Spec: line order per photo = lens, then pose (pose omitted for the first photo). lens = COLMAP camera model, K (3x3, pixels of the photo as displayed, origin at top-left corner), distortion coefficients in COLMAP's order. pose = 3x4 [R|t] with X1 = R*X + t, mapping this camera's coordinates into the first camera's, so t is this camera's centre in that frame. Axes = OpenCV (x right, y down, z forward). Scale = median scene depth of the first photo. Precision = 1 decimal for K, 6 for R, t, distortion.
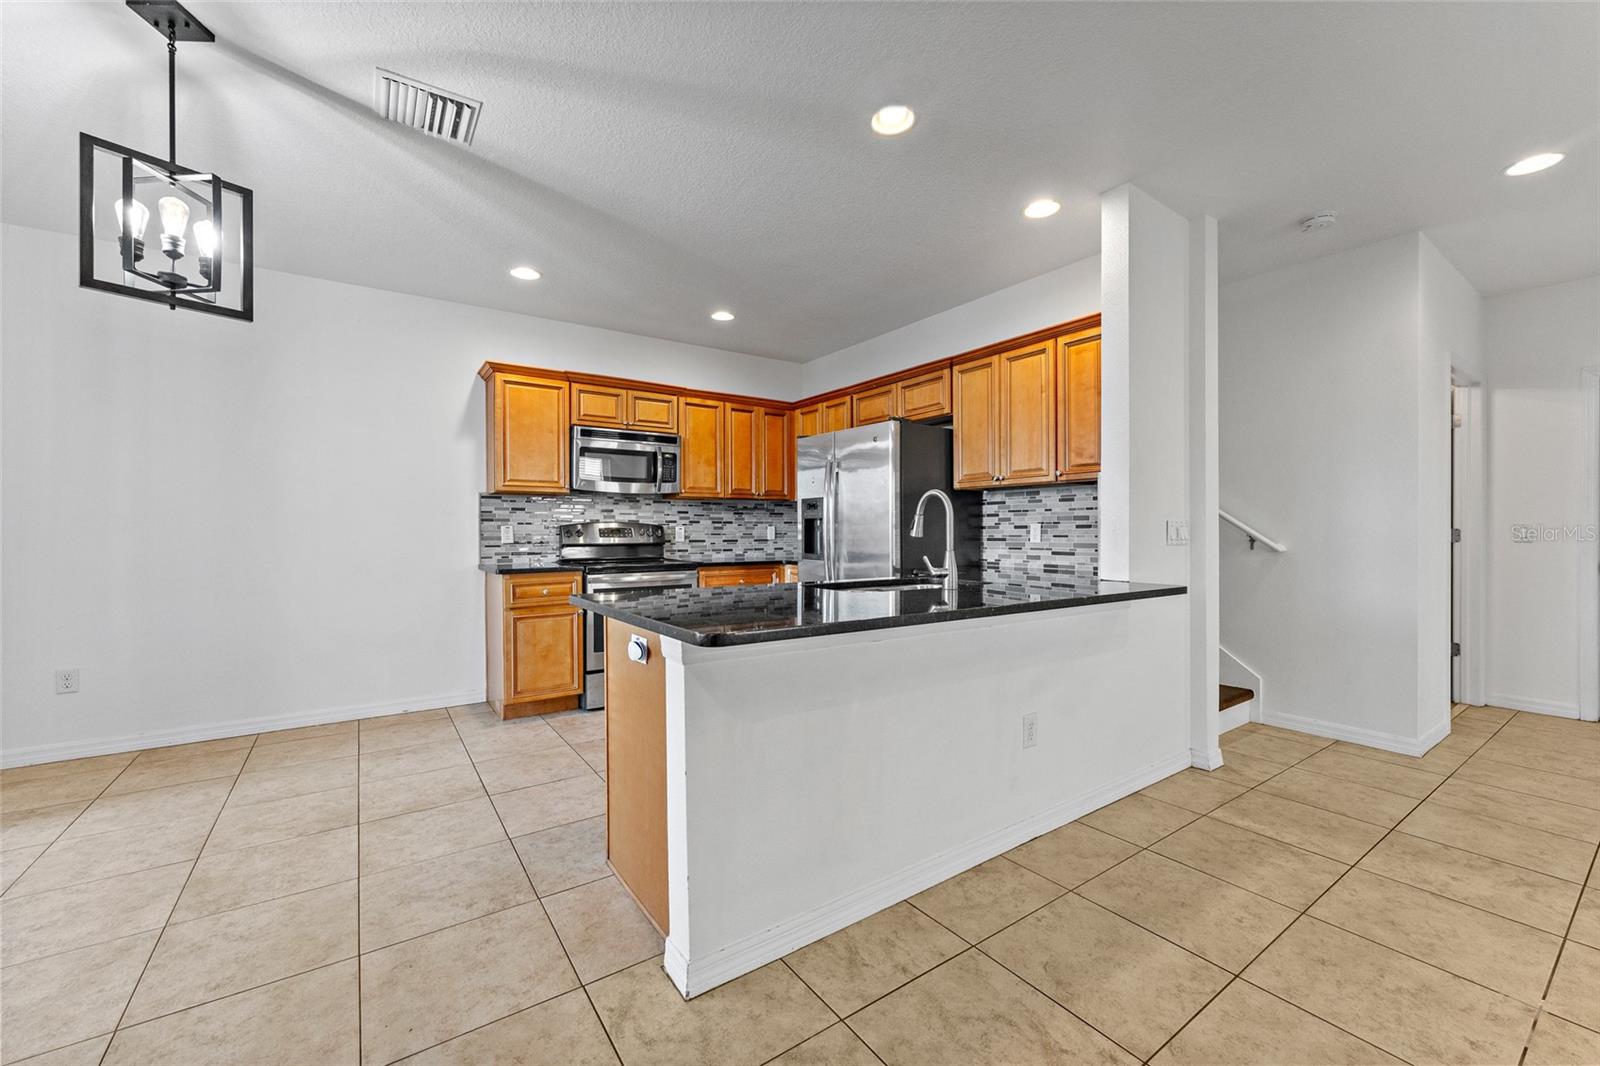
lens RADIAL K [[638.3, 0, 802.7], [0, 638.3, 530.2], [0, 0, 1]] dist [-0.000689, 0.000136]
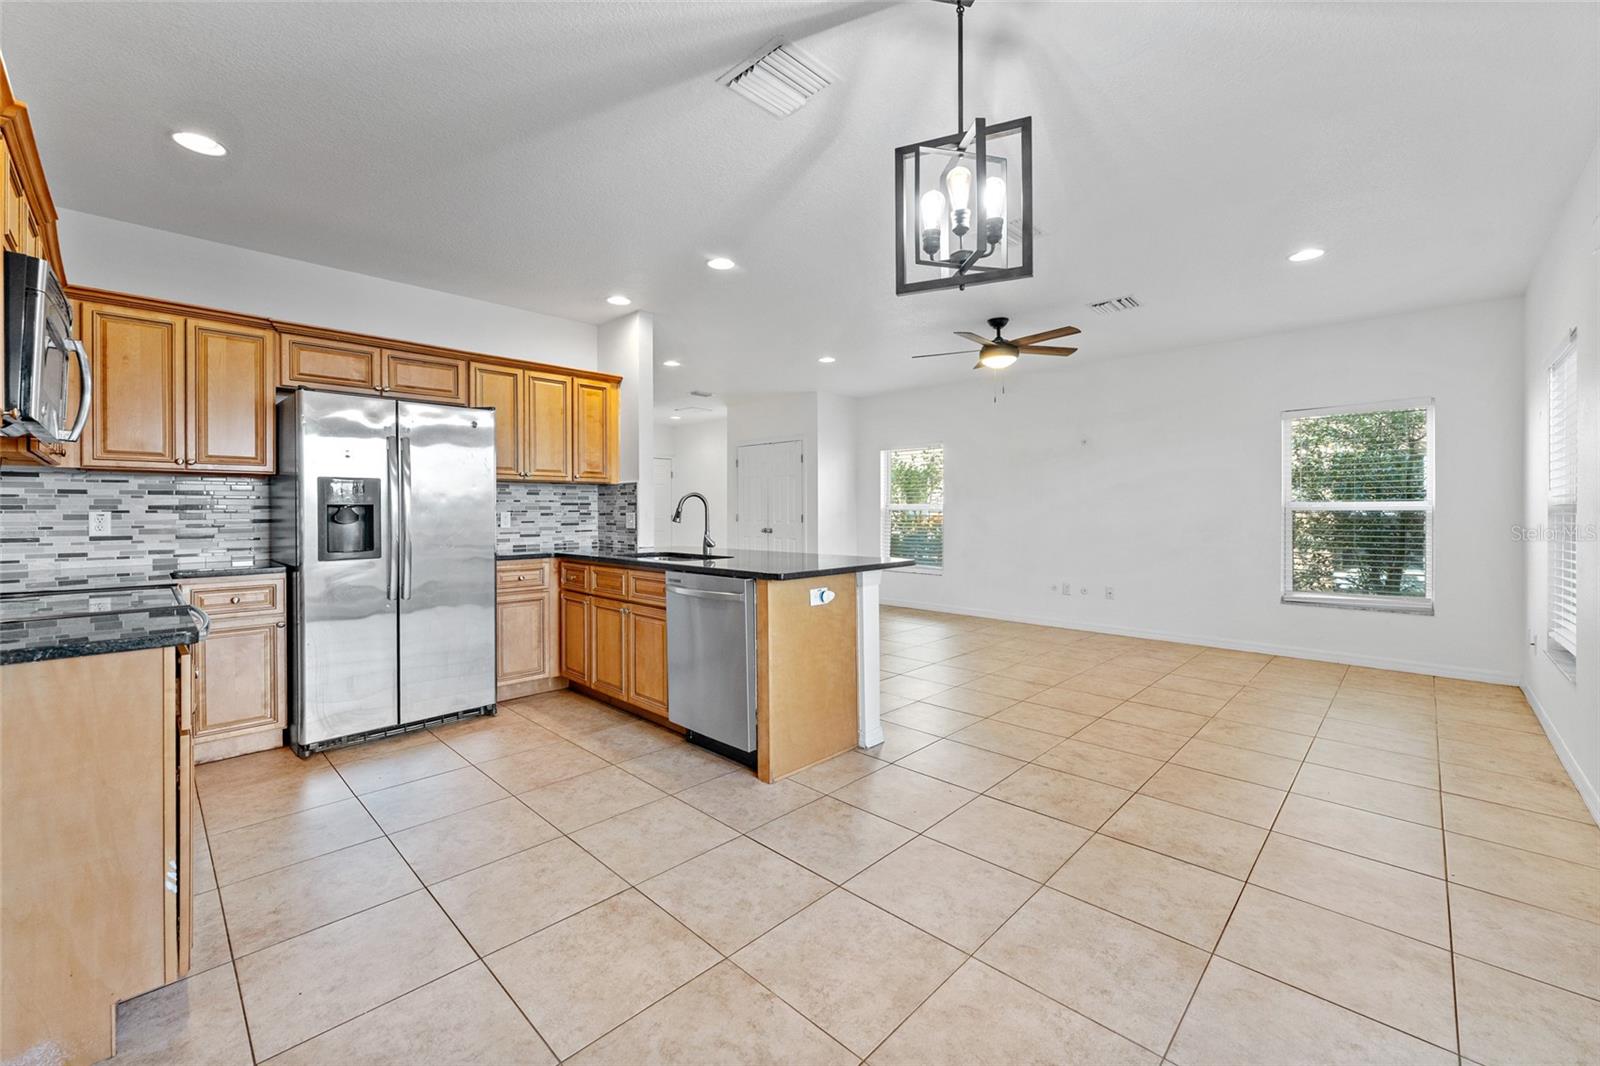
lens RADIAL K [[638.3, 0, 784.2], [0, 638.3, 507.0], [0, 0, 1]] dist [-0.000689, 0.000136]
pose [[-0.163505, 0.004369, 0.986533, -0.905158], [0.002050, 0.999990, -0.004089, -0.013852], [-0.986540, 0.001354, -0.163512, 0.686073]]
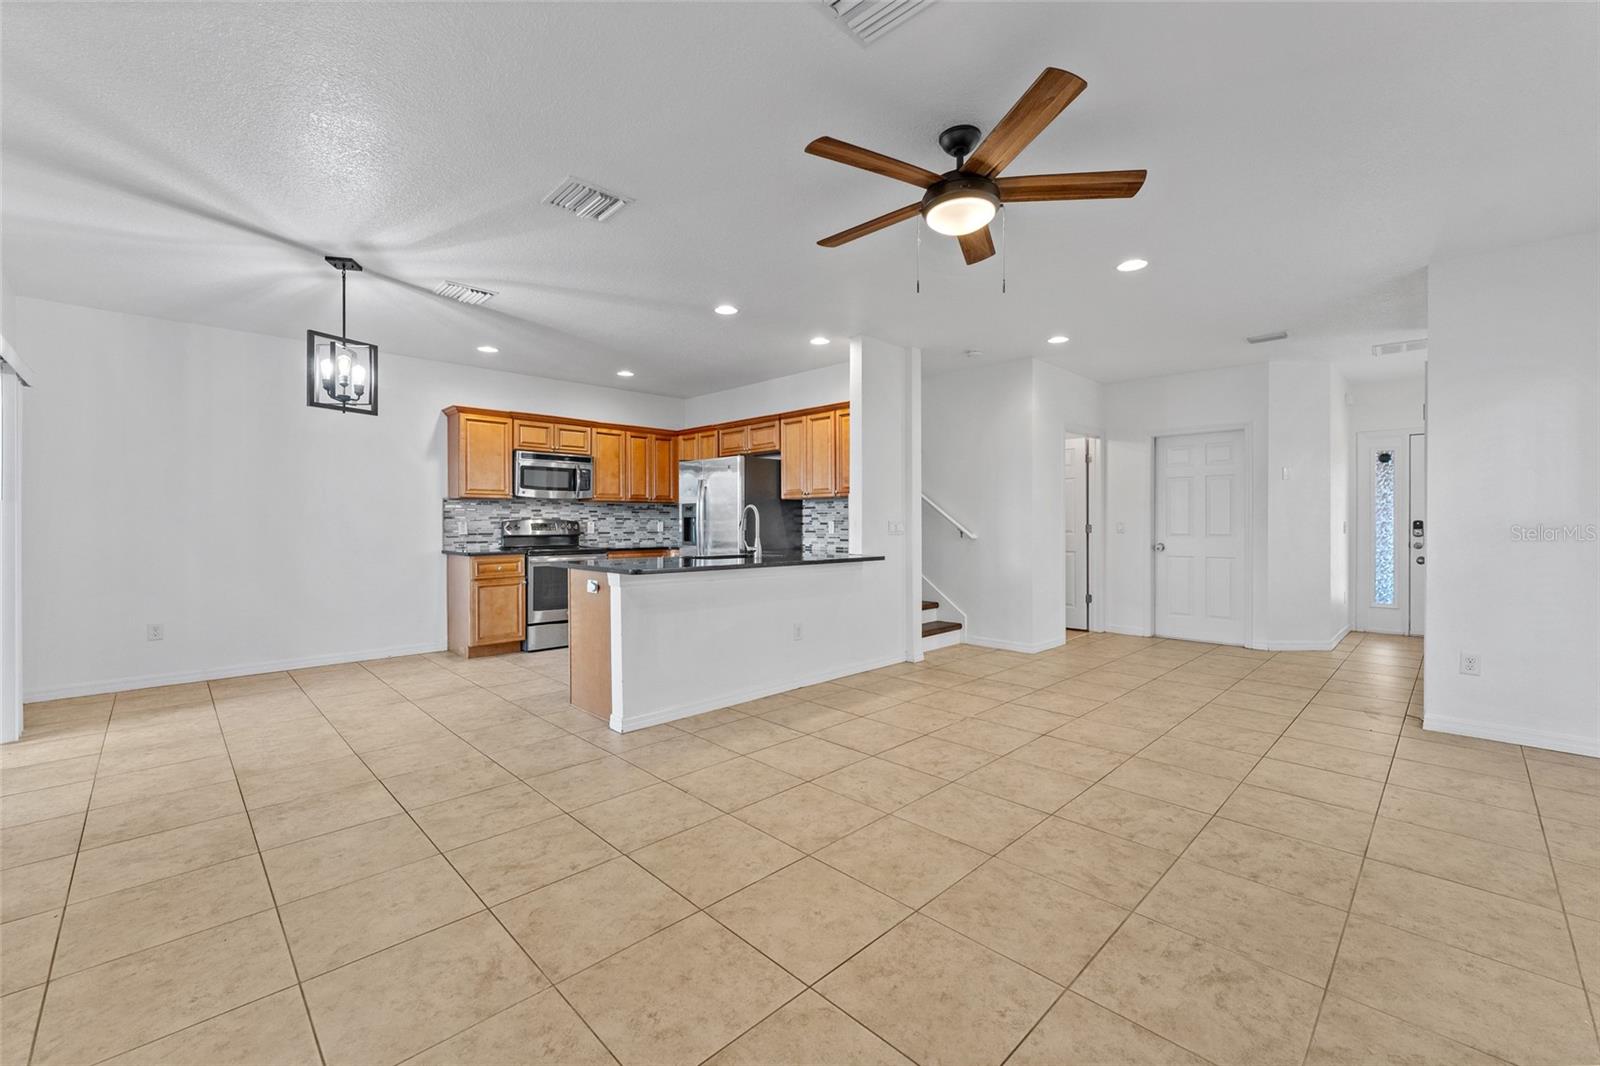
lens RADIAL K [[638.3, 0, 800.7], [0, 638.3, 516.9], [0, 0, 1]] dist [-0.000689, 0.000136]
pose [[0.985986, 0.002654, 0.166805, 0.026643], [-0.001266, 0.999964, -0.008430, -0.008278], [-0.166821, 0.008100, 0.985954, -0.551748]]
